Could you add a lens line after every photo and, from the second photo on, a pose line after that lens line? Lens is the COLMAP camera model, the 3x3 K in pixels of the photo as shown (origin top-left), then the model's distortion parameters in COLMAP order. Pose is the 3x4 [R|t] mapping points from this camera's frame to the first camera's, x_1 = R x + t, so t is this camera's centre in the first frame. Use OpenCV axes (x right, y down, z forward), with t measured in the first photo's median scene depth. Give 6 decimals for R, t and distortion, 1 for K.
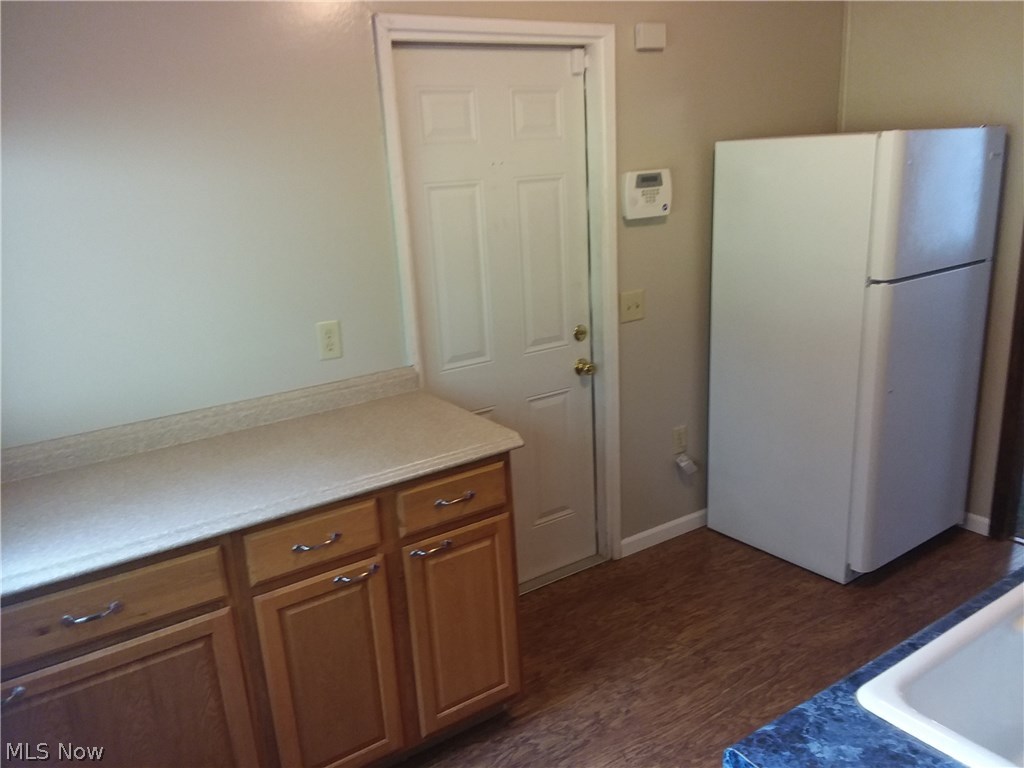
lens RADIAL K [[817.9, 0, 518.7], [0, 817.9, 389.1], [0, 0, 1]] dist [0.106514, -0.187800]
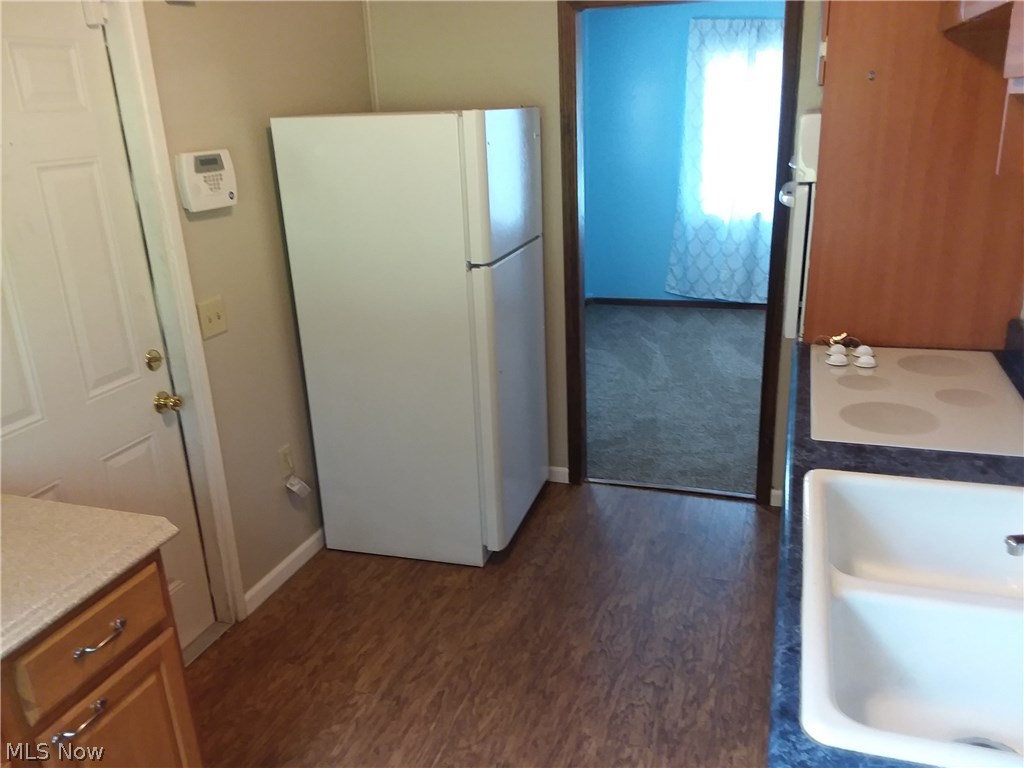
lens RADIAL K [[814.0, 0, 513.2], [0, 814.0, 392.4], [0, 0, 1]] dist [0.107917, -0.181313]
pose [[0.797236, -0.178509, 0.576671, -0.115074], [0.163185, 0.983442, 0.078825, -0.045631], [-0.581193, 0.031262, 0.813165, 0.167707]]
